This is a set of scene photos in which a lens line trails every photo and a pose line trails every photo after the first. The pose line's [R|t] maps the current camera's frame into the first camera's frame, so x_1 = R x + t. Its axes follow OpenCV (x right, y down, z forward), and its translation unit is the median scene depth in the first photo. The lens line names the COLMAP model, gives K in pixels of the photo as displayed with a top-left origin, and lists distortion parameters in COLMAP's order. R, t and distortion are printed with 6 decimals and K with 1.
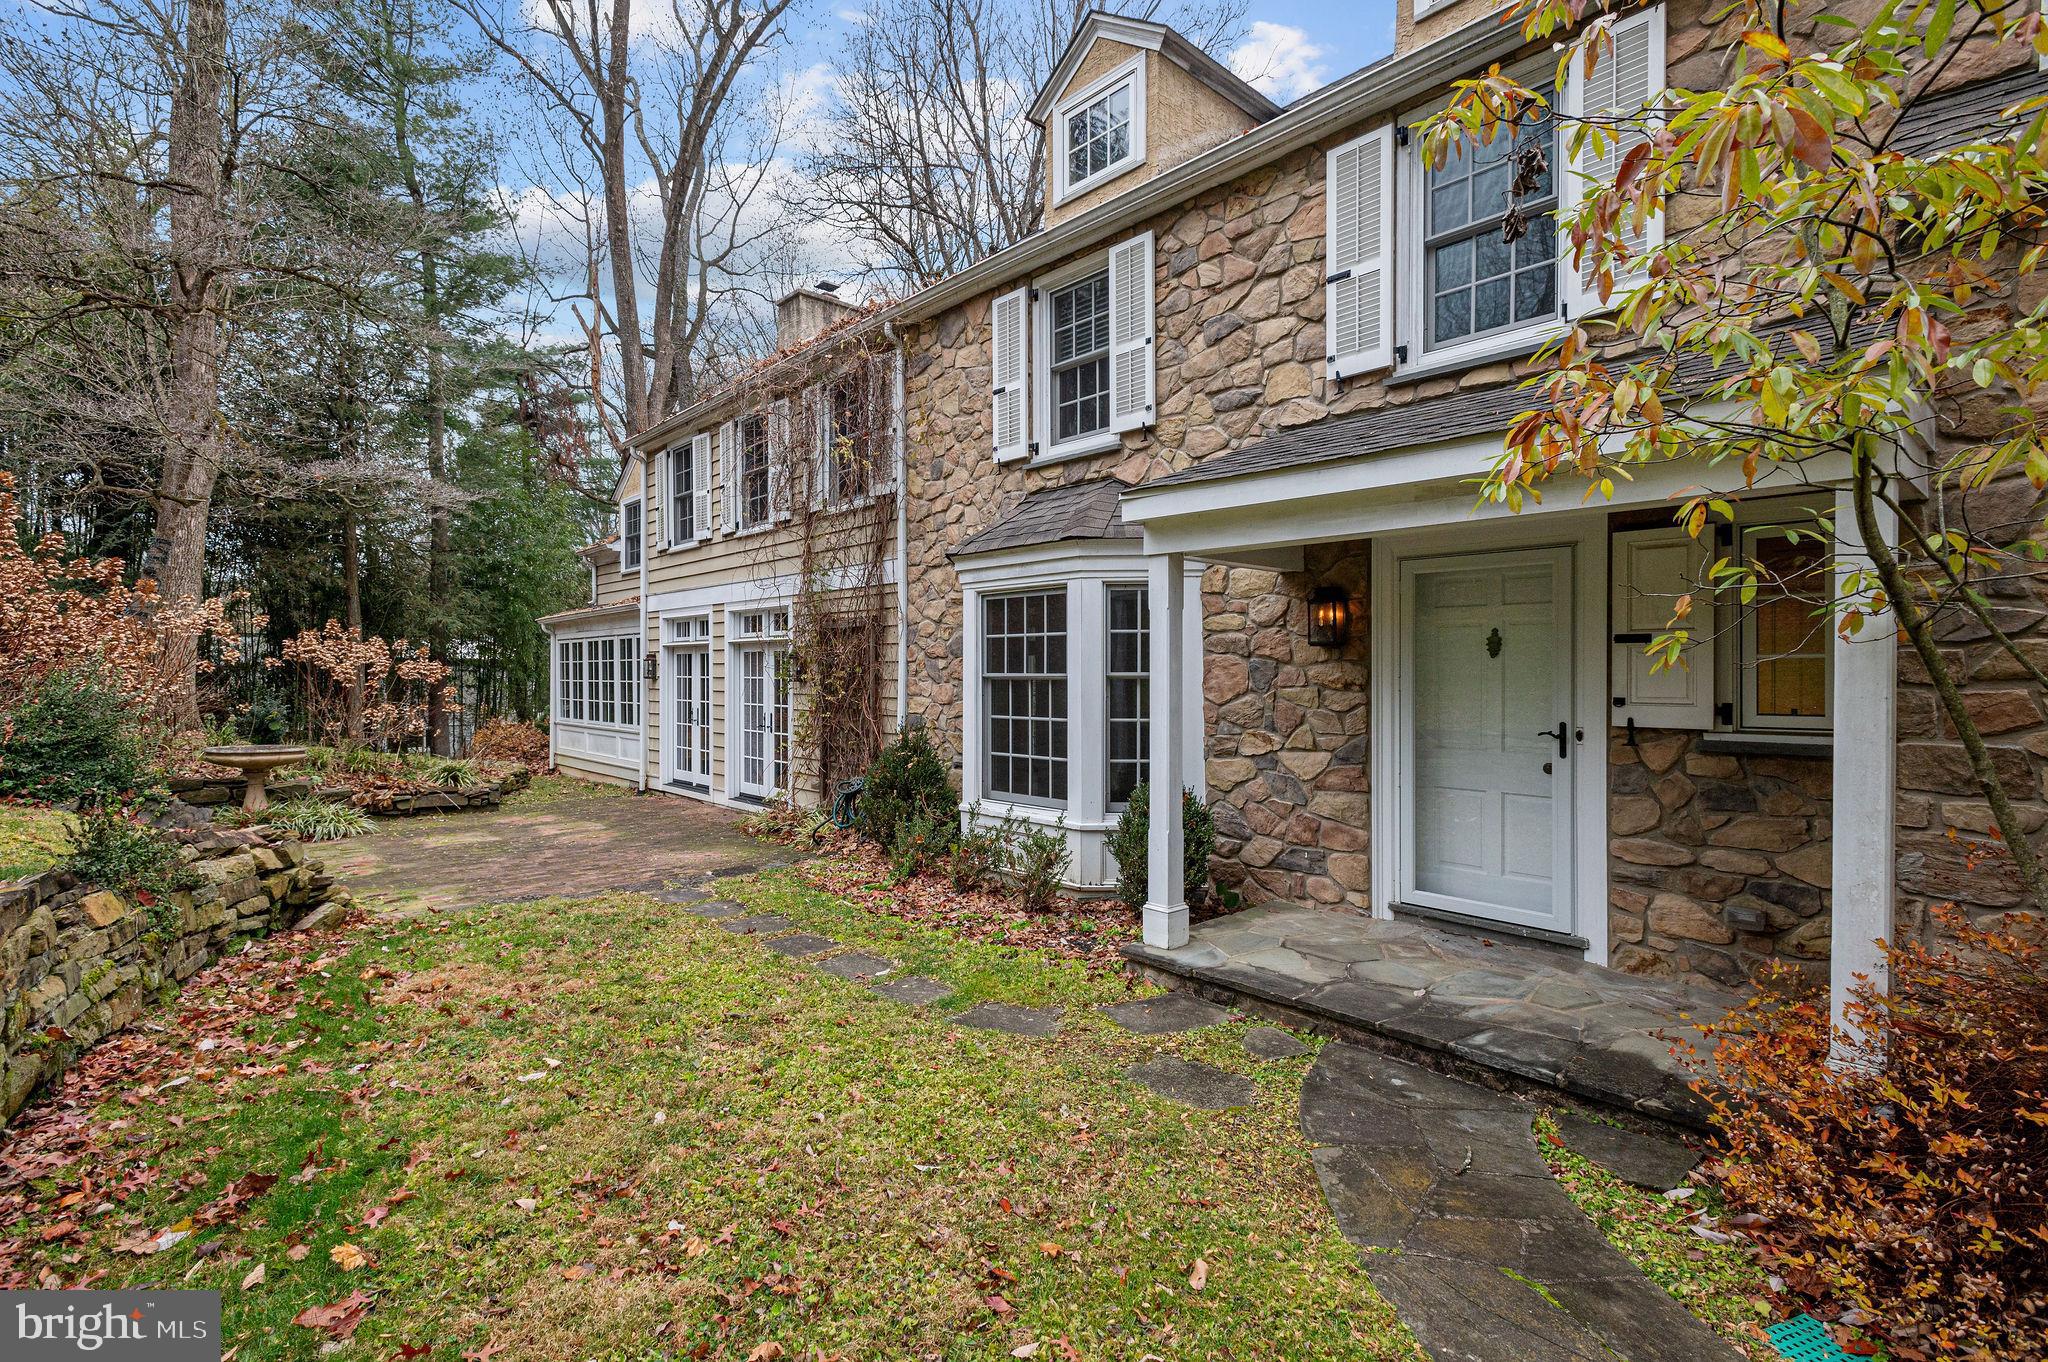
lens RADIAL K [[940.2, 0, 1023.9], [0, 940.2, 673.9], [0, 0, 1]] dist [0.012957, -0.000295]
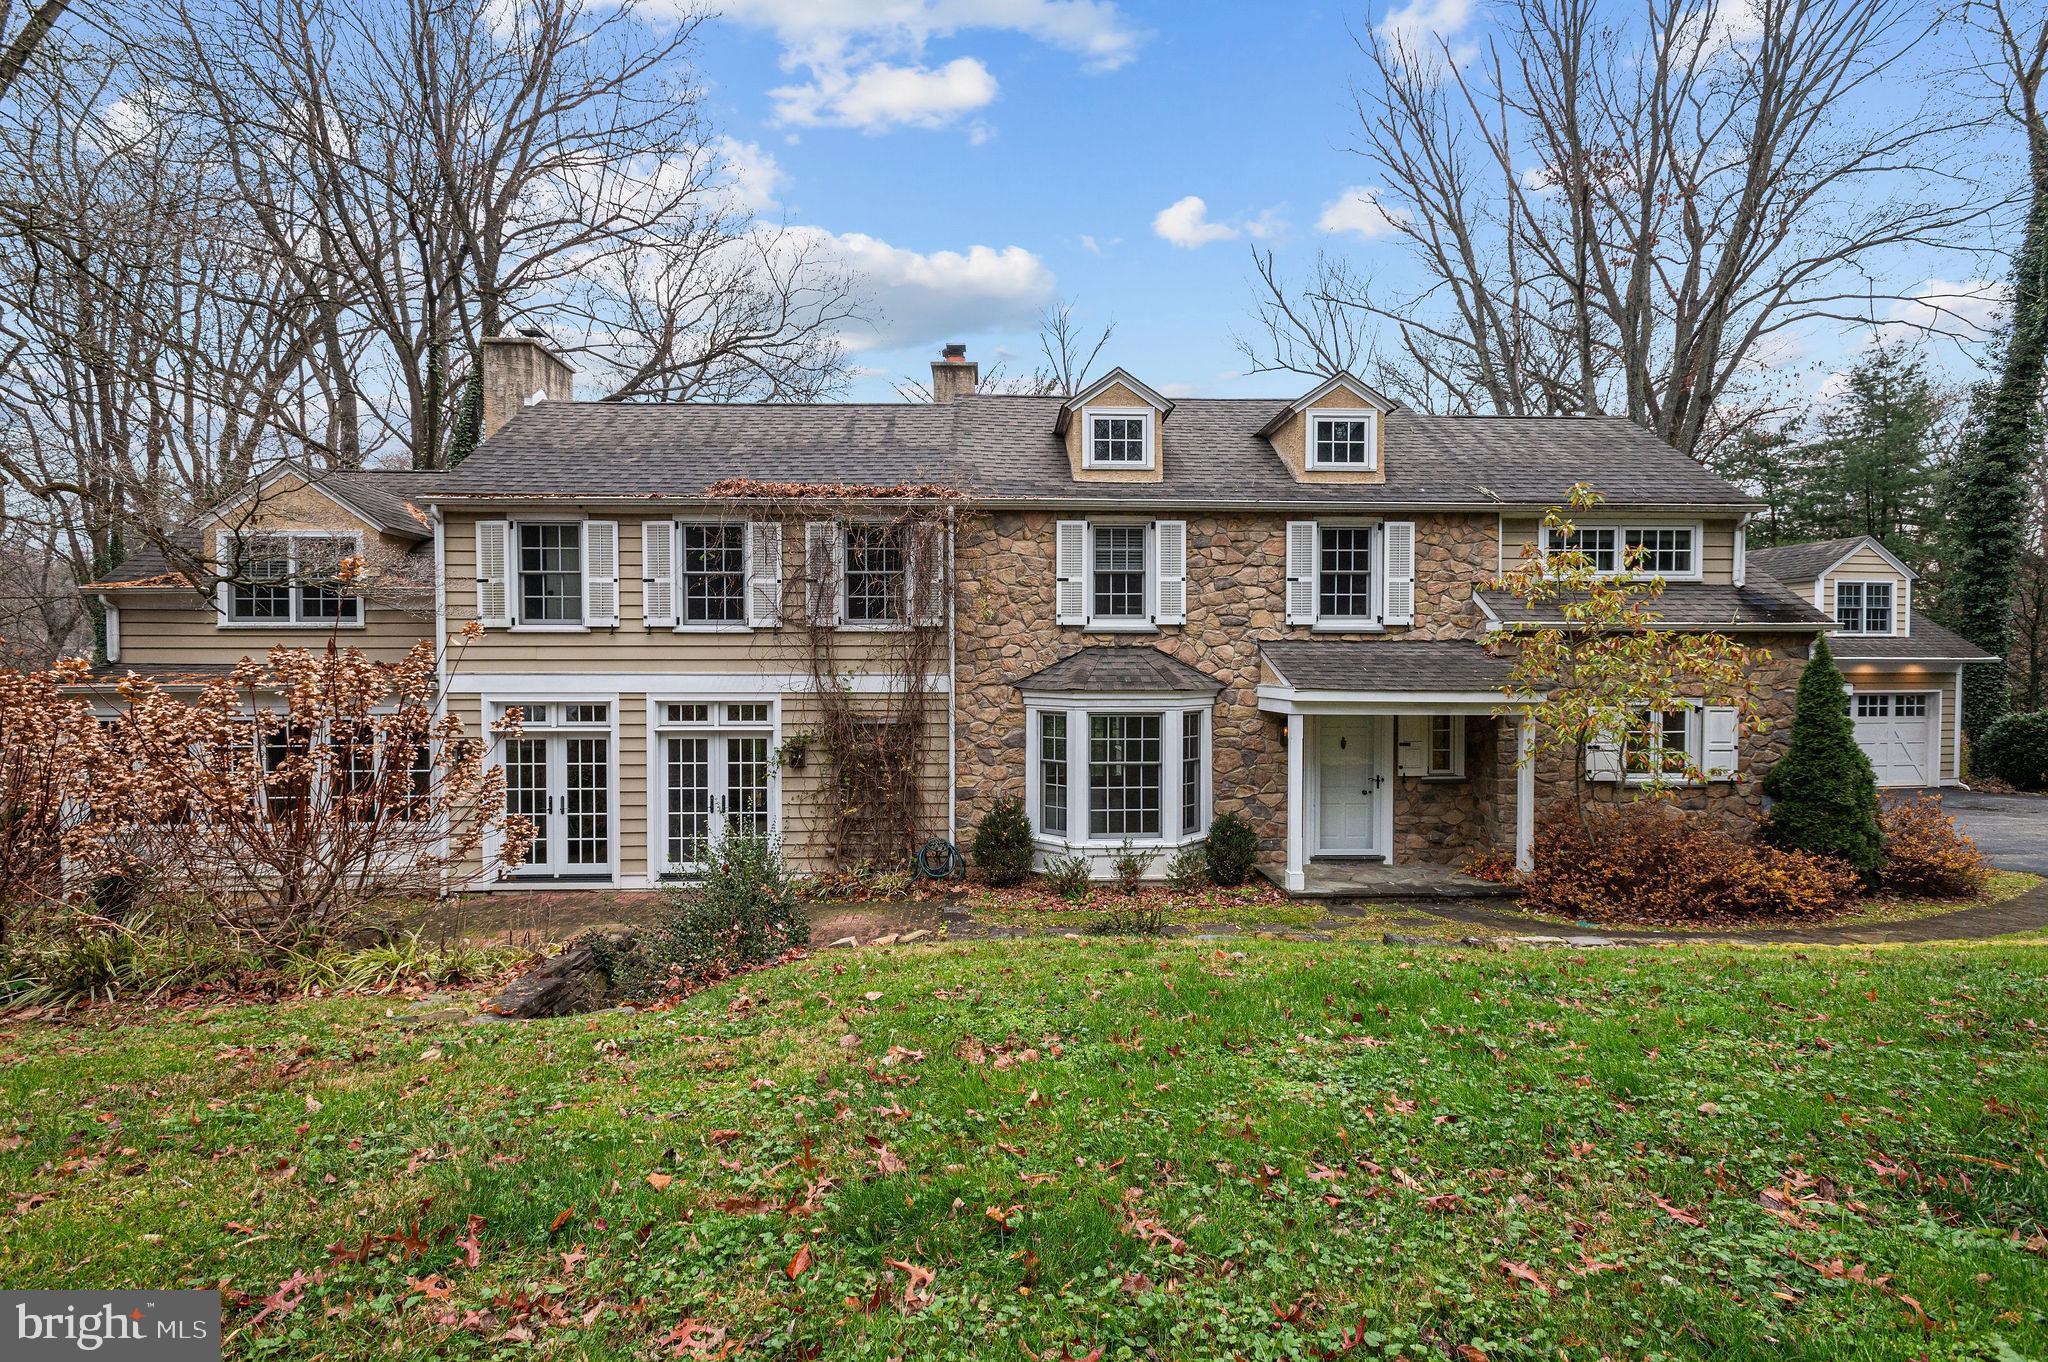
lens RADIAL K [[940.2, 0, 1020.0], [0, 940.2, 683.5], [0, 0, 1]] dist [0.012957, -0.000295]
pose [[0.657806, -0.010851, 0.753109, -1.388337], [0.004534, 0.999935, 0.010447, -0.158466], [-0.753174, -0.003458, 0.657813, 0.019187]]
